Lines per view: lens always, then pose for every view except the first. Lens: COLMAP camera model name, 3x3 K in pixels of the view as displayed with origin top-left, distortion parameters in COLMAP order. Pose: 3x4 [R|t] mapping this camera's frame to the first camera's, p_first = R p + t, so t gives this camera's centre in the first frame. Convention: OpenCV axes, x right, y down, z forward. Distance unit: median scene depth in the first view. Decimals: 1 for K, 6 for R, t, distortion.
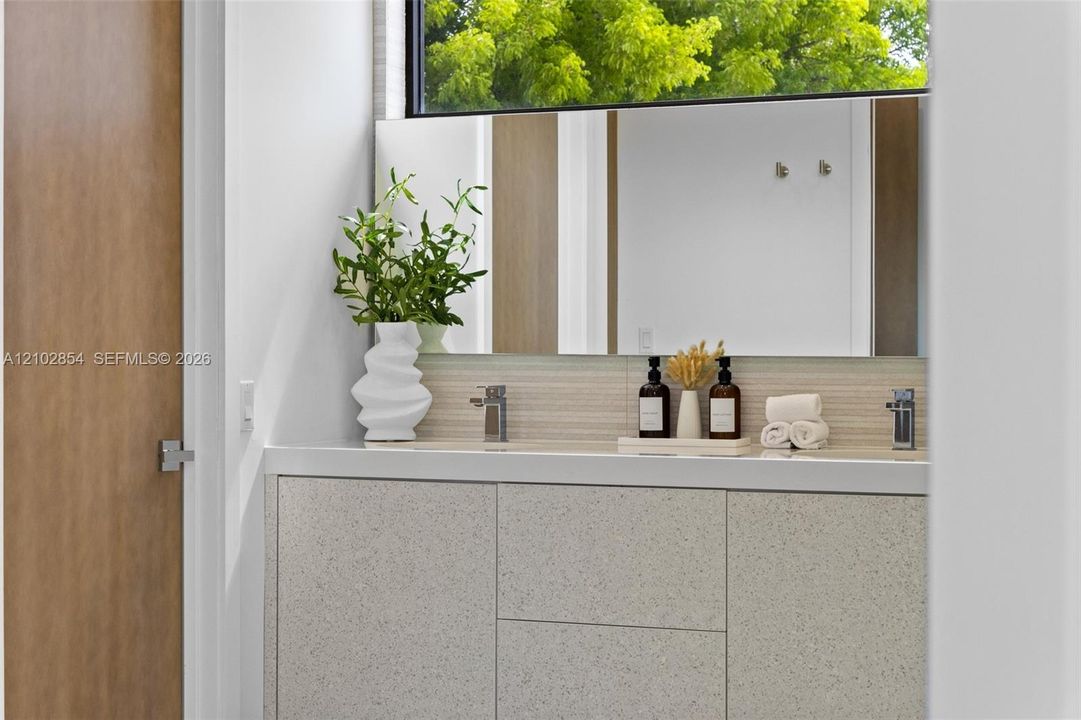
lens RADIAL K [[1854.6, 0, 538.9], [0, 1854.6, 359.9], [0, 0, 1]] dist [0.084974, 0.000000]
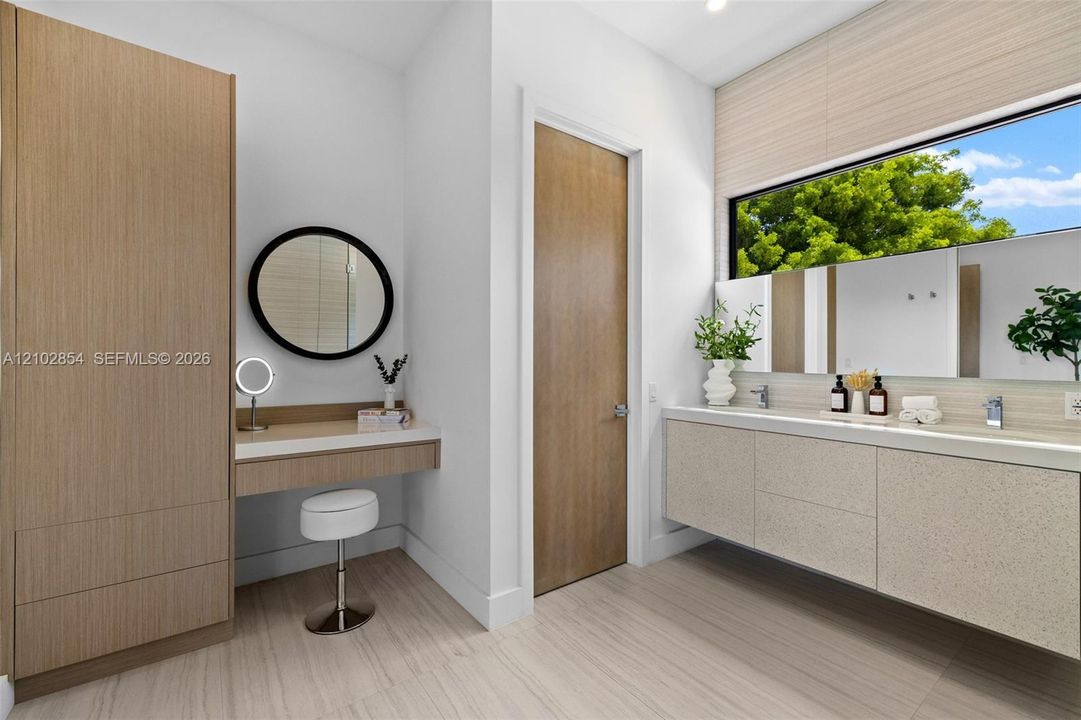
lens RADIAL K [[453.5, 0, 549.8], [0, 453.5, 359.8], [0, 0, 1]] dist [0.003885, -0.000388]
pose [[0.857278, 0.000654, -0.514854, 0.044536], [-0.004617, 0.999969, -0.006417, -0.014934], [0.514834, 0.007878, 0.857254, 0.350642]]
